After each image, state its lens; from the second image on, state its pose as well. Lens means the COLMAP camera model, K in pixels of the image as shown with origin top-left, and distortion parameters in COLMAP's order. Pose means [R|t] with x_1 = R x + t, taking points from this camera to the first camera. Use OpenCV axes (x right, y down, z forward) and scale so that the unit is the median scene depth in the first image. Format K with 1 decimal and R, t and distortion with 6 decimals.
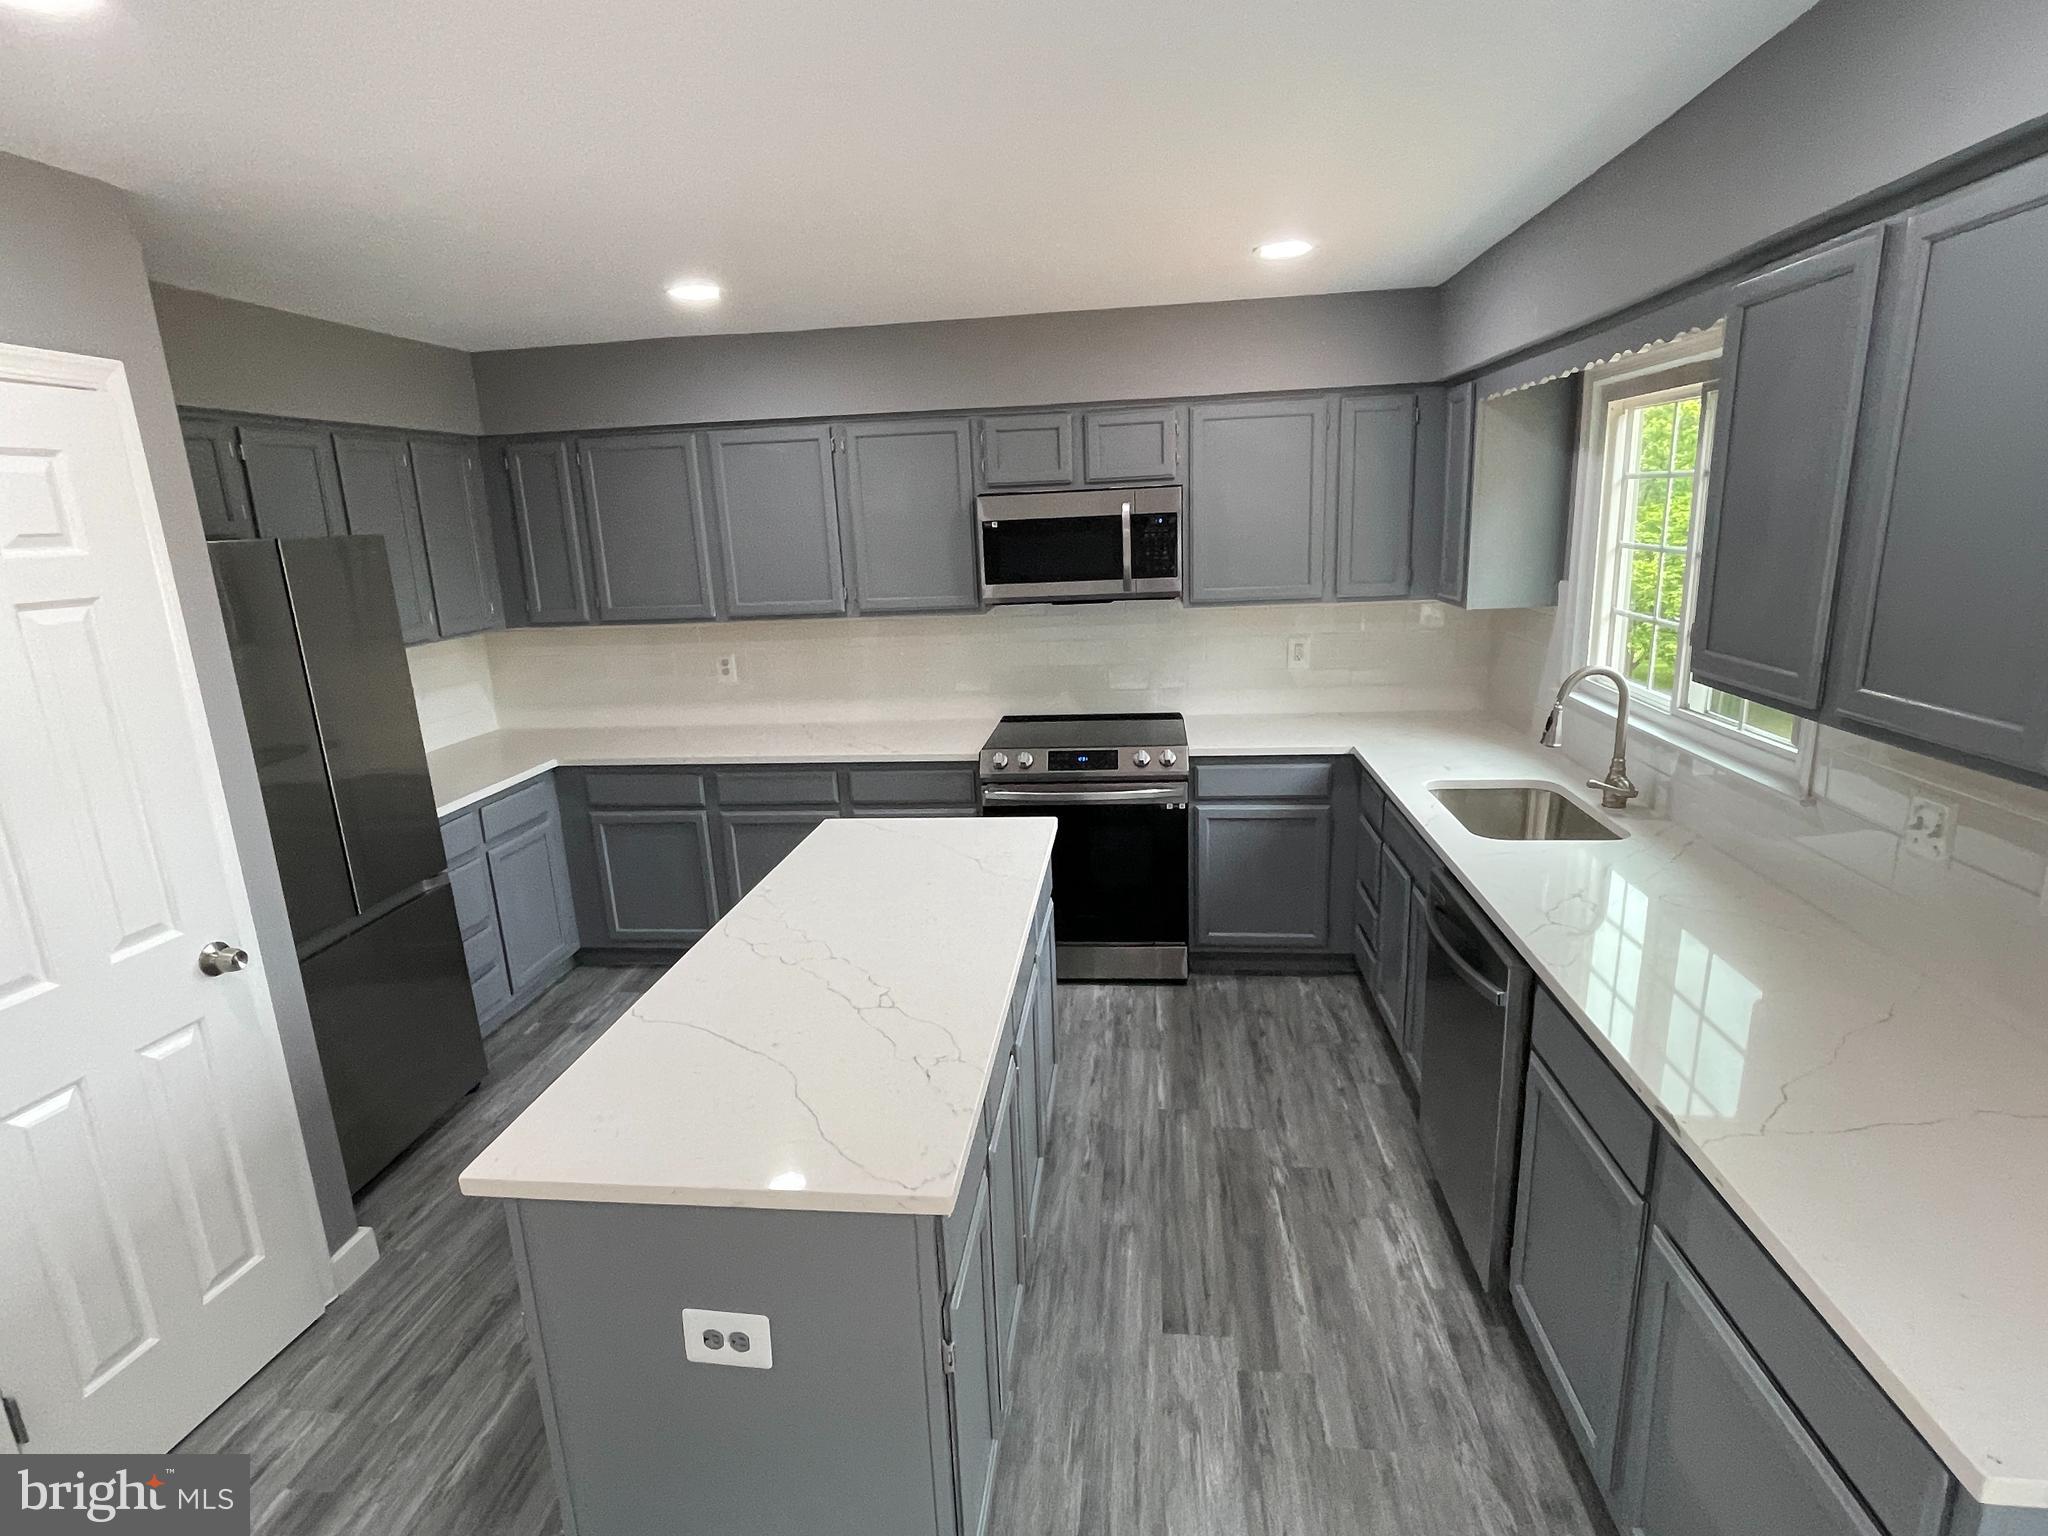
lens RADIAL K [[1080.0, 0, 1028.1], [0, 1080.0, 790.2], [0, 0, 1]] dist [-0.004564, 0.002292]
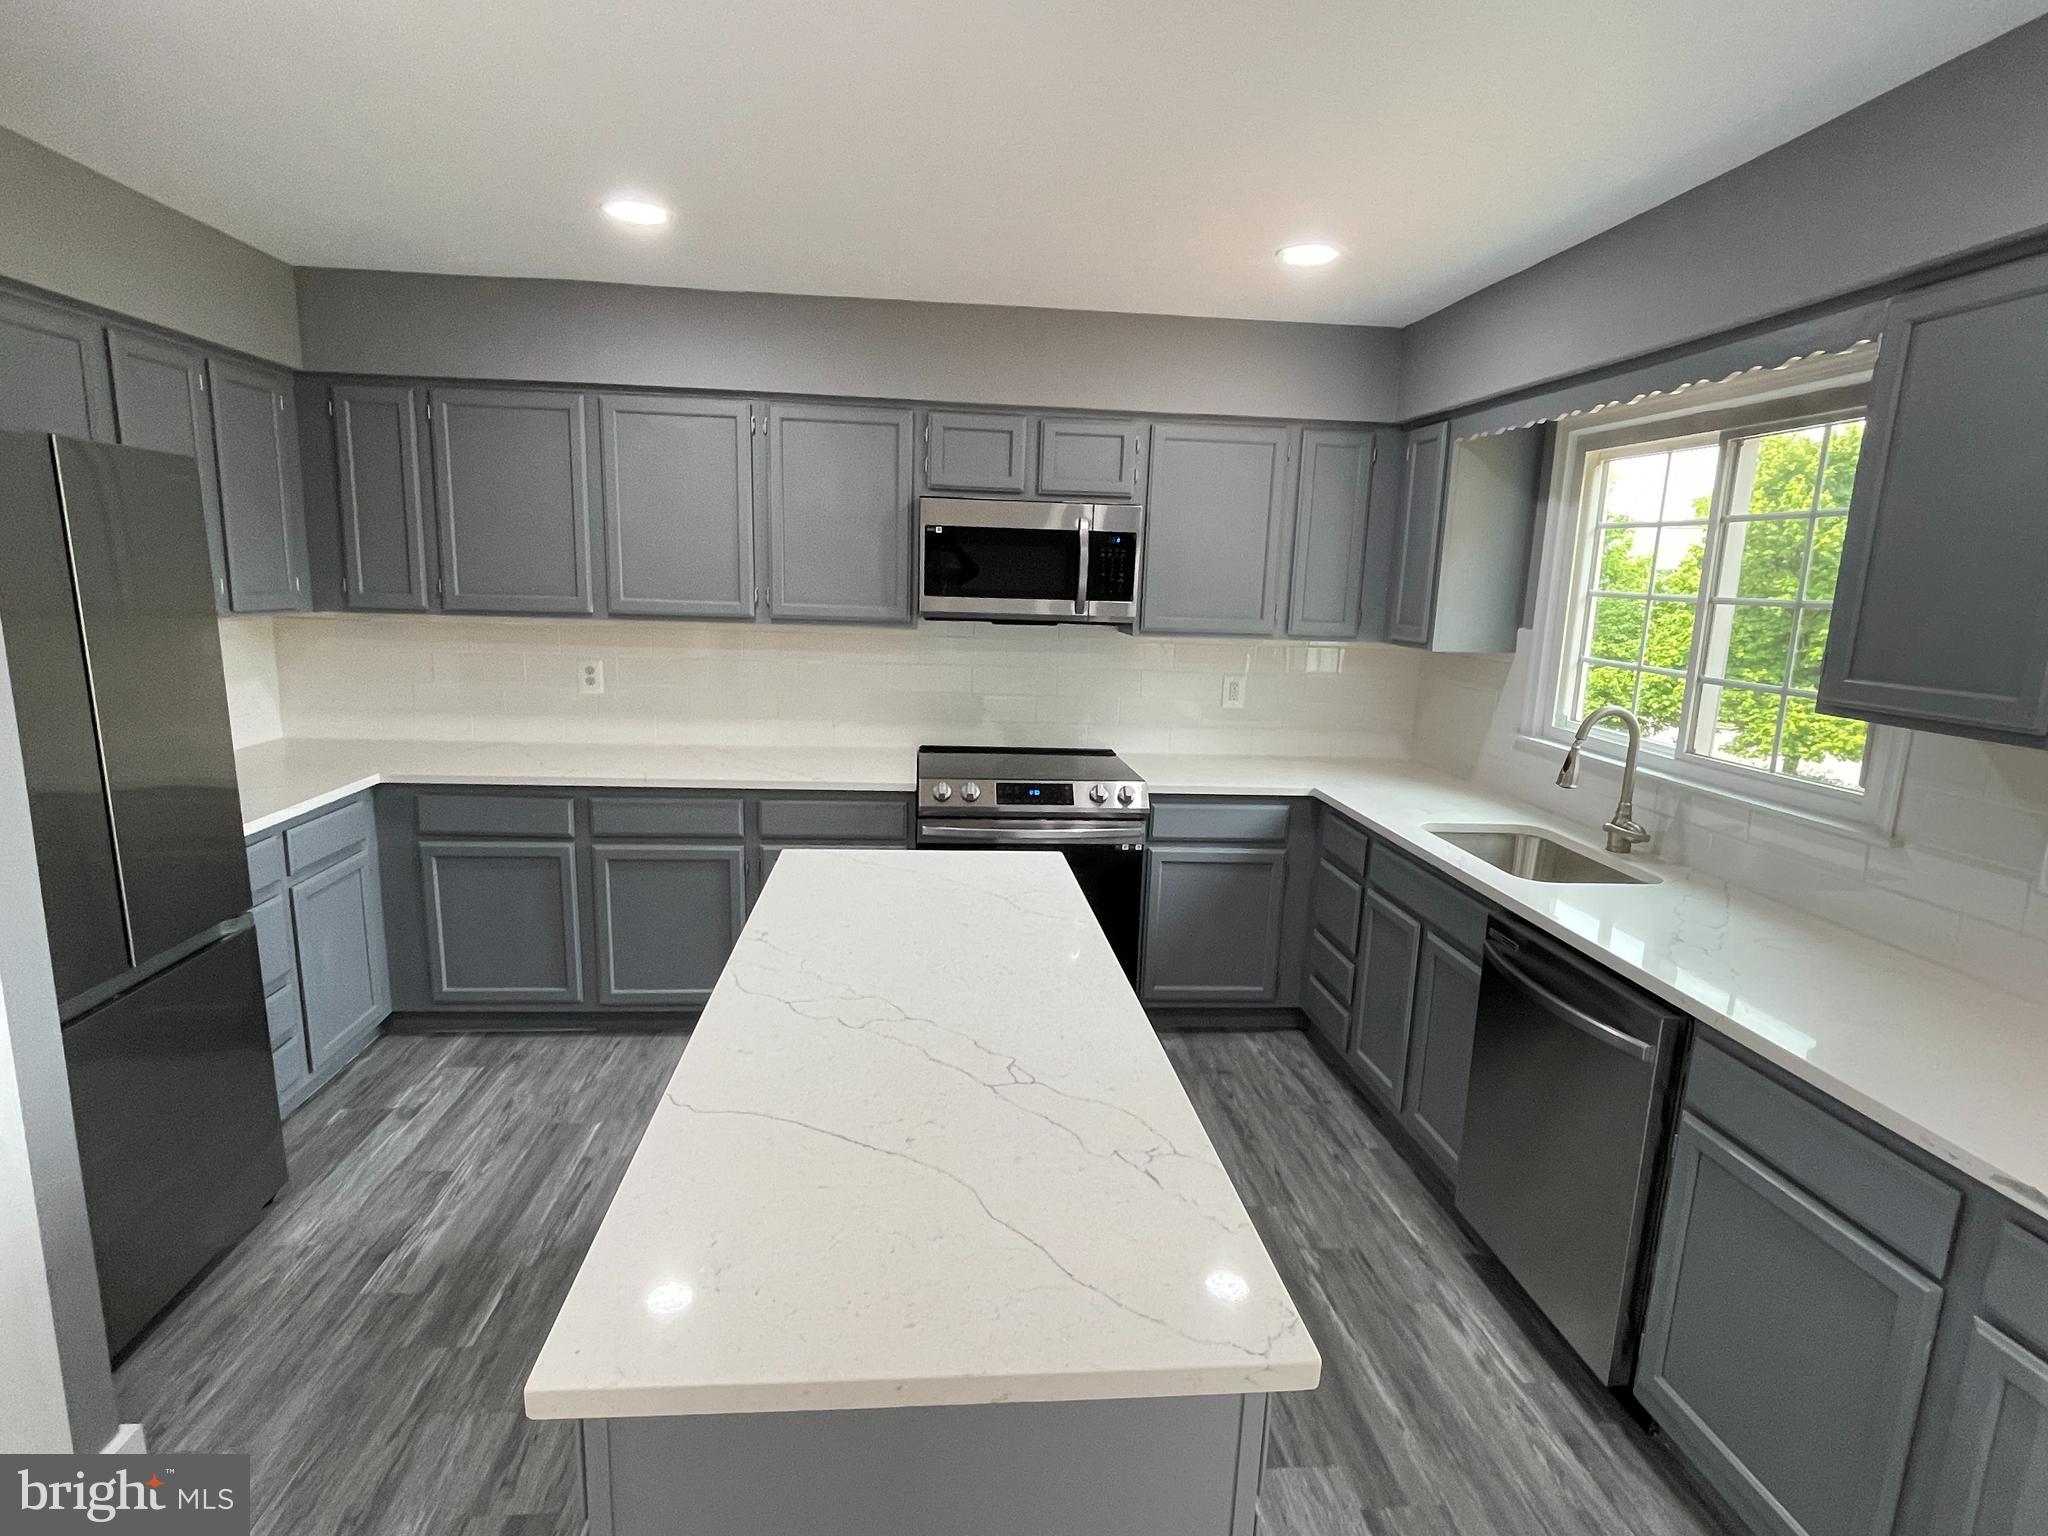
lens RADIAL K [[1080.0, 0, 1036.6], [0, 1080.0, 785.6], [0, 0, 1]] dist [-0.004564, 0.002292]
pose [[0.975436, 0.032789, 0.217828, -0.143655], [-0.020391, 0.998054, -0.058923, 0.018222], [-0.219336, 0.053034, 0.974207, 0.120695]]
